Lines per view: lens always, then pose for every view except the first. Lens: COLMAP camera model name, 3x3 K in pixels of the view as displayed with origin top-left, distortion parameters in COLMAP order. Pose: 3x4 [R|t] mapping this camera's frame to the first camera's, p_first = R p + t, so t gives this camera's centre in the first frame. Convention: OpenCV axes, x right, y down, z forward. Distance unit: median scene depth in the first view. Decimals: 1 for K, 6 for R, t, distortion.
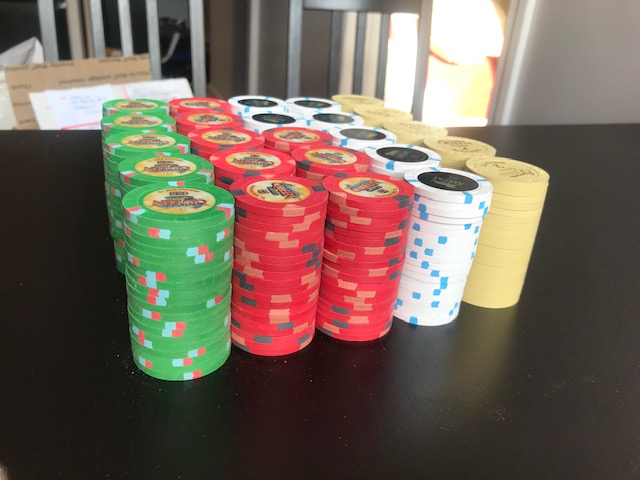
lens RADIAL K [[520.7, 0, 316.6], [0, 520.7, 240.7], [0, 0, 1]] dist [0.123187, -0.252745]
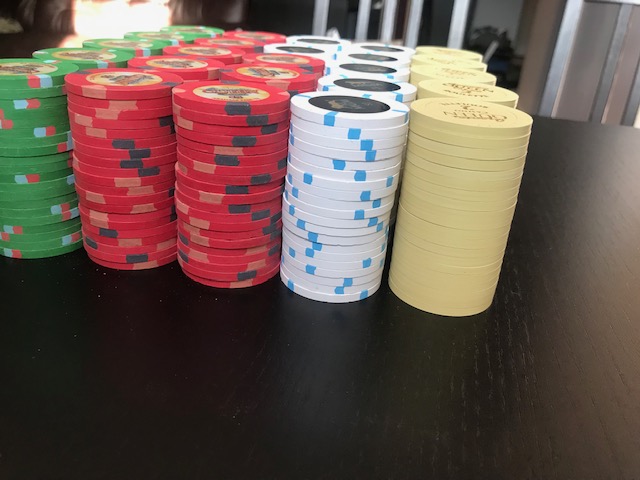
lens RADIAL K [[520.7, 0, 316.6], [0, 520.7, 240.7], [0, 0, 1]] dist [0.123187, -0.252745]
pose [[0.832934, 0.223587, -0.506192, 0.664482], [-0.236172, 0.970878, 0.040221, 0.053503], [0.500444, 0.086047, 0.861482, 0.391786]]
